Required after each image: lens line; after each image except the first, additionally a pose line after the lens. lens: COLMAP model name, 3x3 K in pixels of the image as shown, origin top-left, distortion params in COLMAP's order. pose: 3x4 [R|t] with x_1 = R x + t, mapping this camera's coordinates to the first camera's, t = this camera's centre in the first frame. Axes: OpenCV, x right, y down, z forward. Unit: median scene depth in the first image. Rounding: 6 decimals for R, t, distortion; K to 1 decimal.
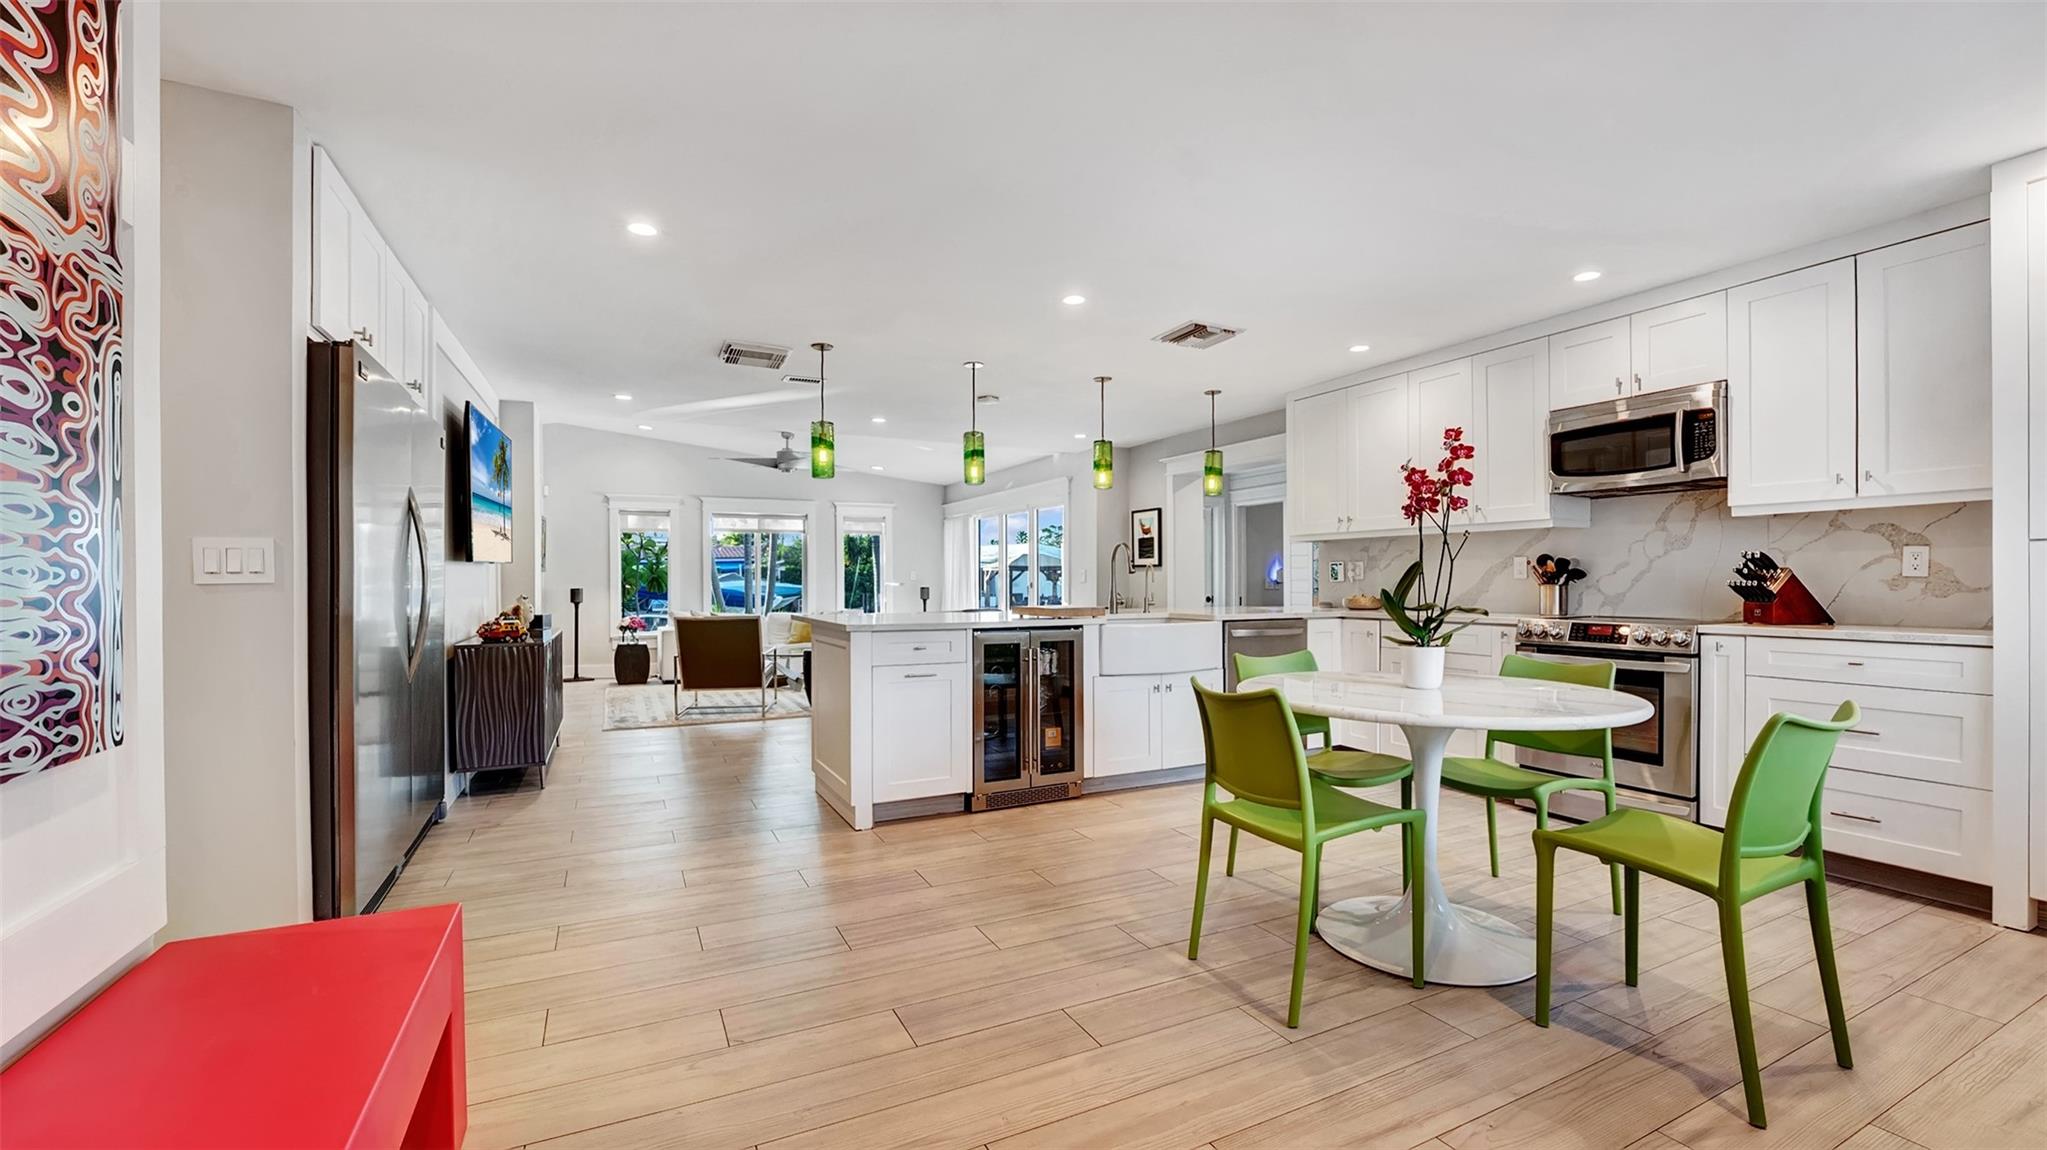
lens RADIAL K [[842.1, 0, 1039.6], [0, 842.1, 587.7], [0, 0, 1]] dist [-0.028219, 0.000953]
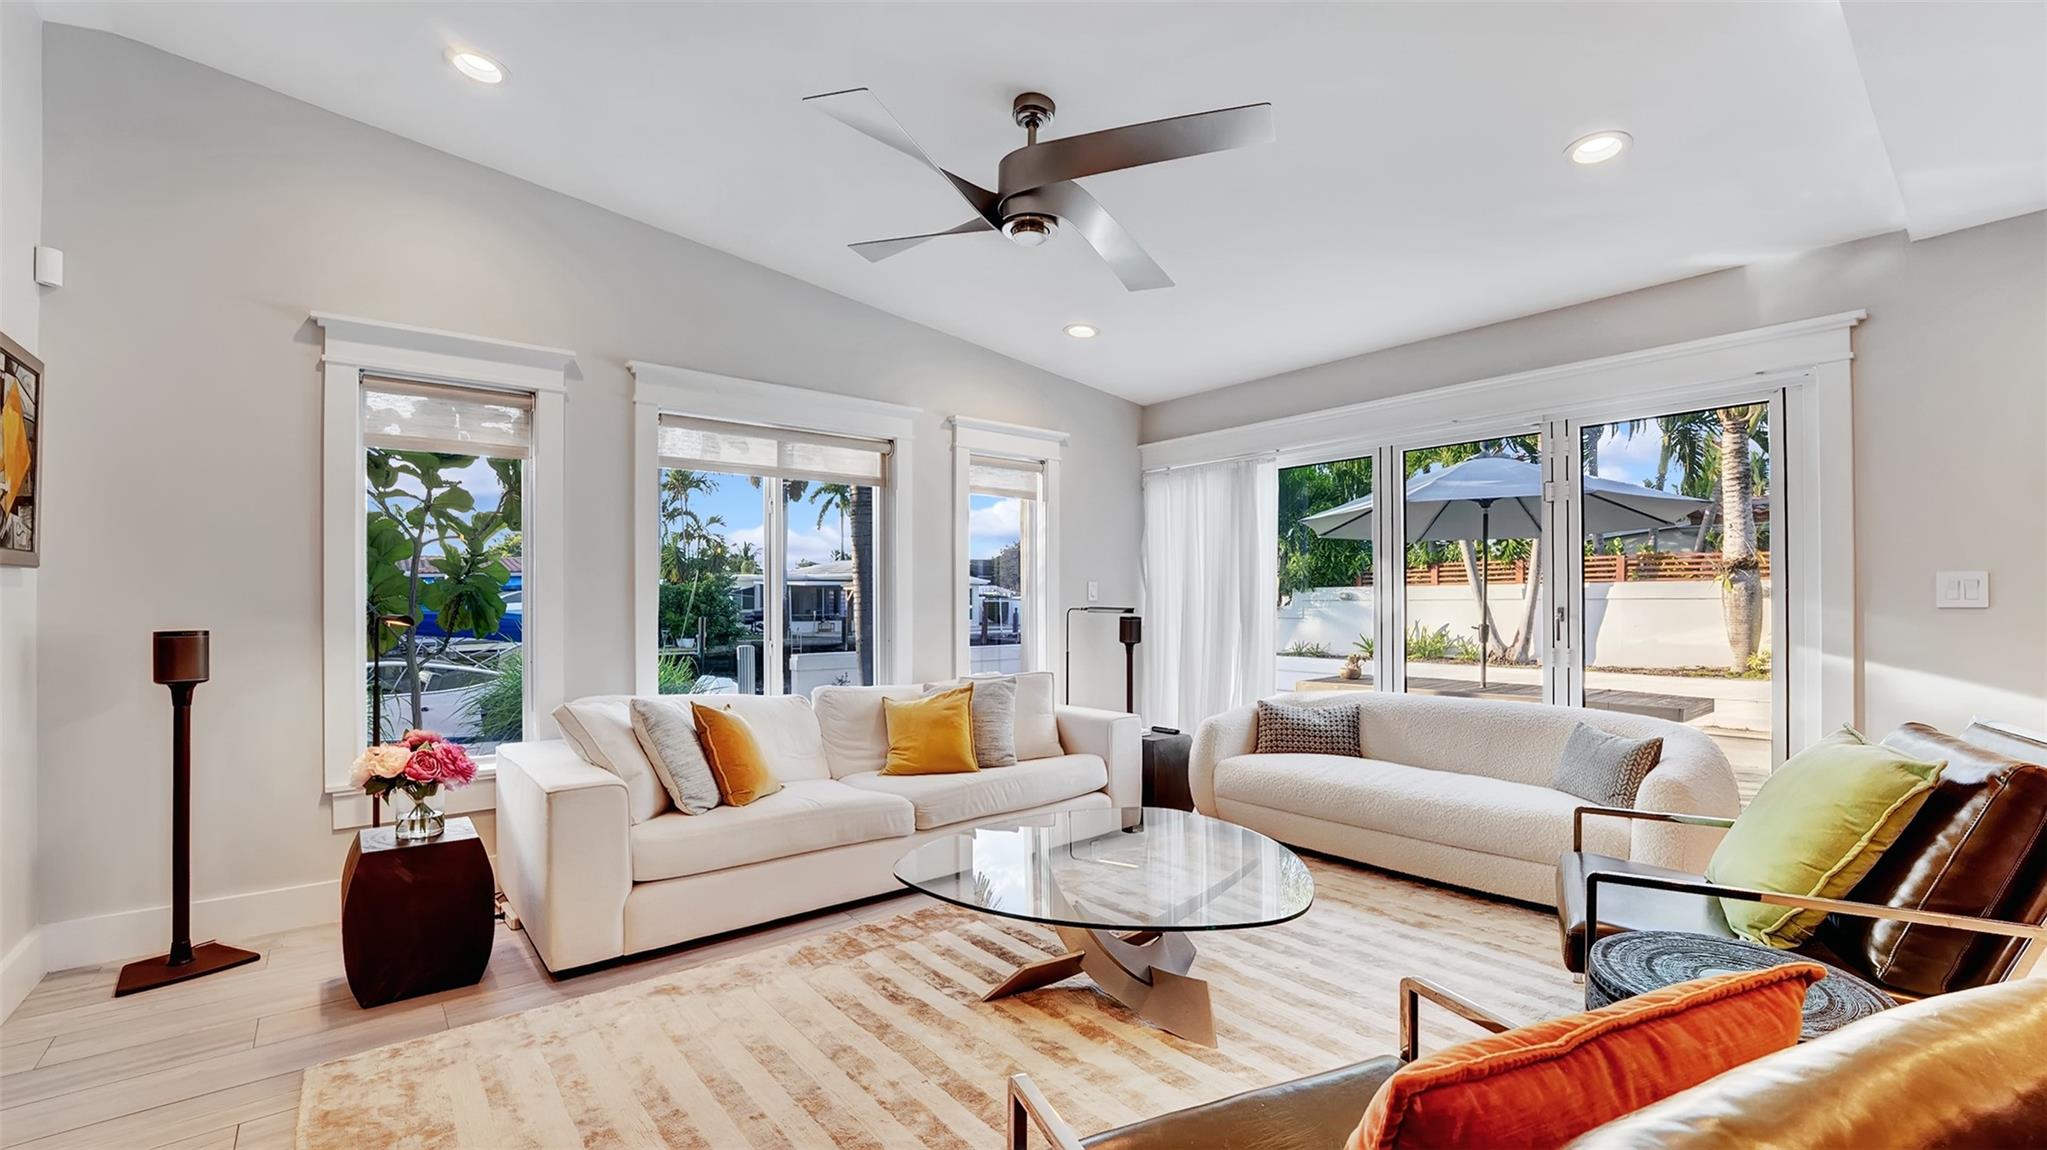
lens RADIAL K [[842.1, 0, 1032.2], [0, 842.1, 595.8], [0, 0, 1]] dist [-0.028219, 0.000953]
pose [[0.973228, 0.002446, 0.229830, -0.827448], [0.000972, 0.999891, -0.014758, -0.015956], [-0.229841, 0.014586, 0.973119, 1.616014]]
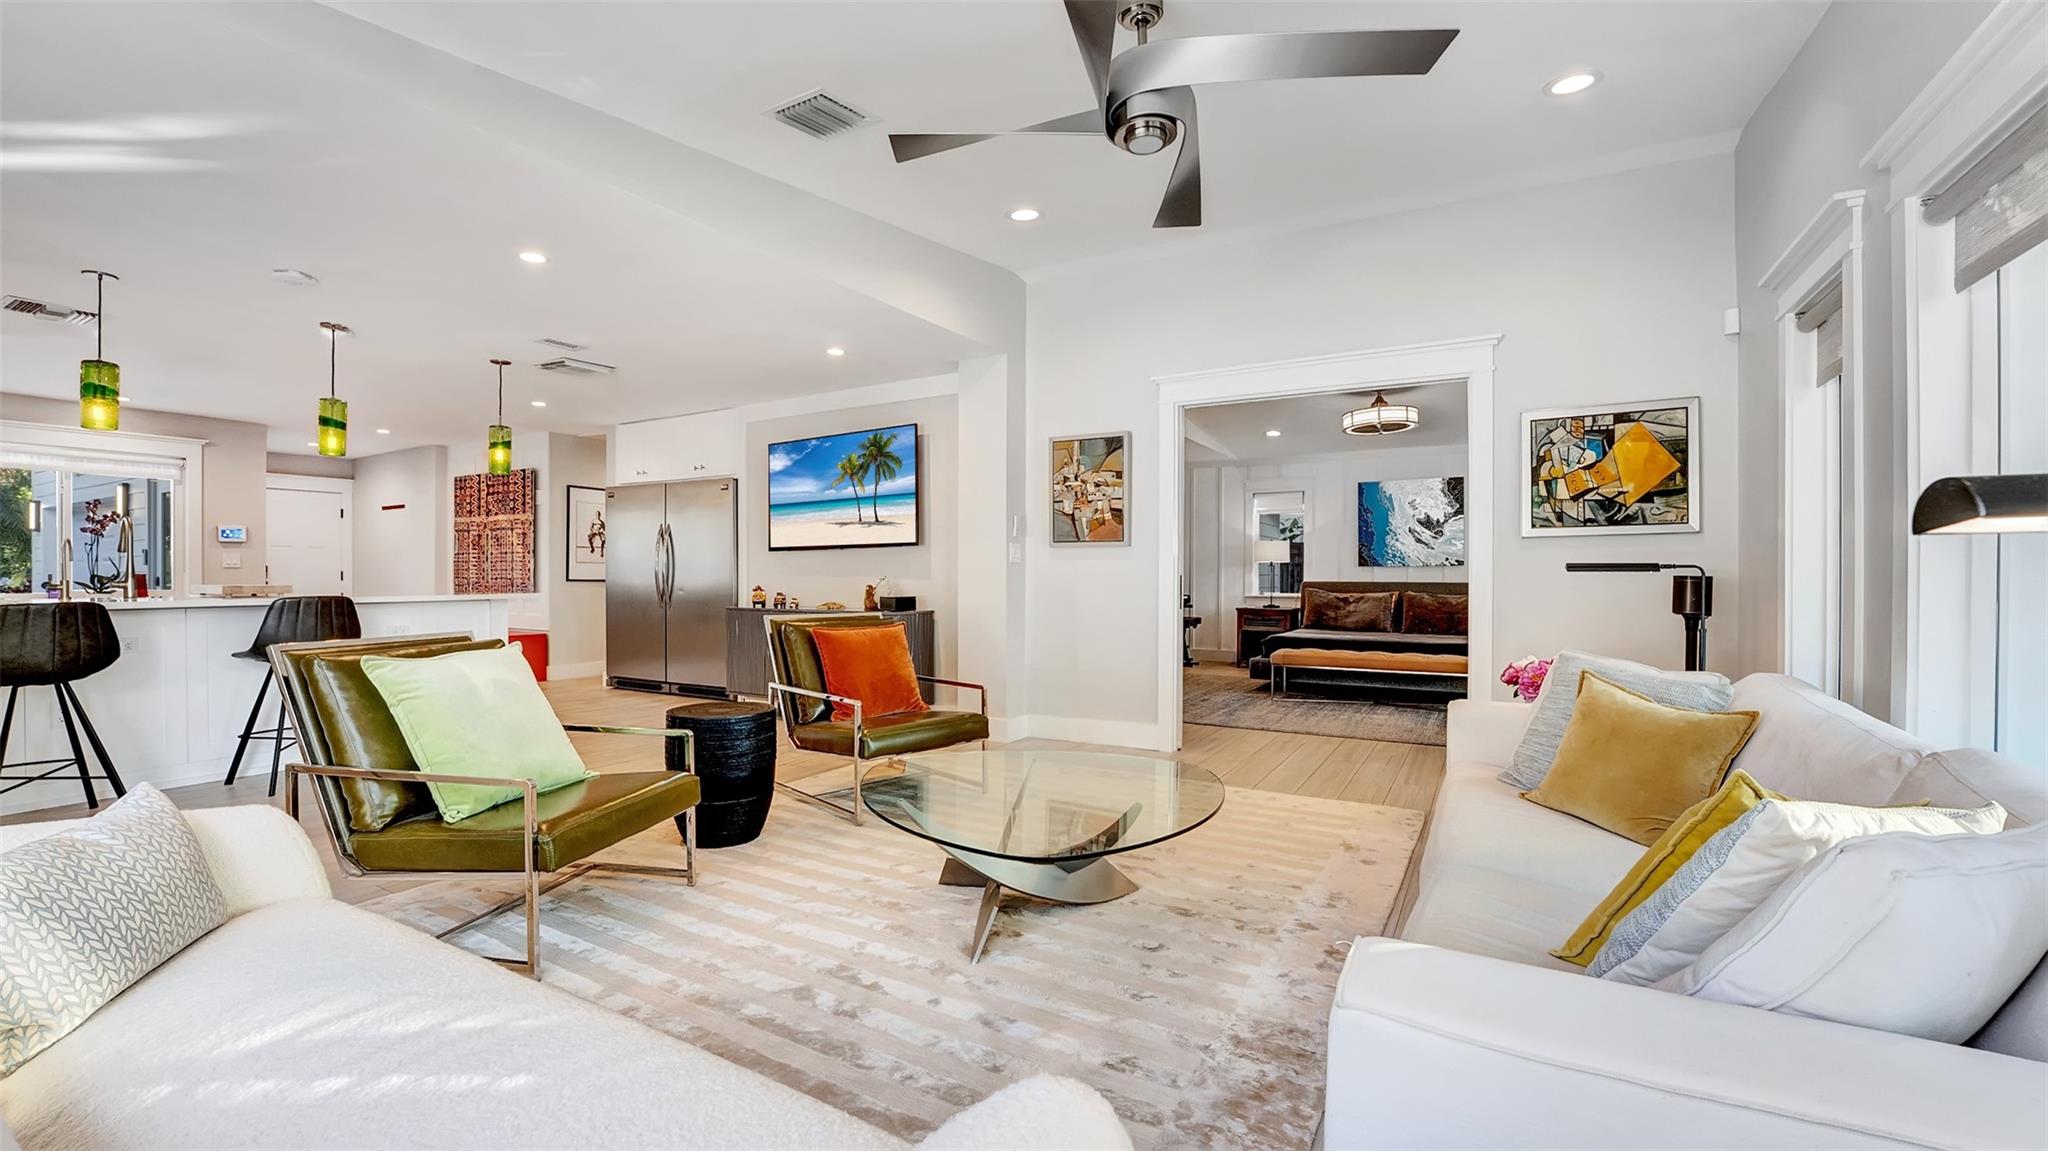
lens RADIAL K [[842.5, 0, 1024.3], [0, 842.5, 575.6], [0, 0, 1]] dist [-0.028219, 0.000953]
pose [[-0.835595, 0.005640, -0.549316, -0.268875], [-0.001115, 0.999928, 0.011964, -0.008785], [0.549344, 0.010609, -0.835529, 2.717591]]
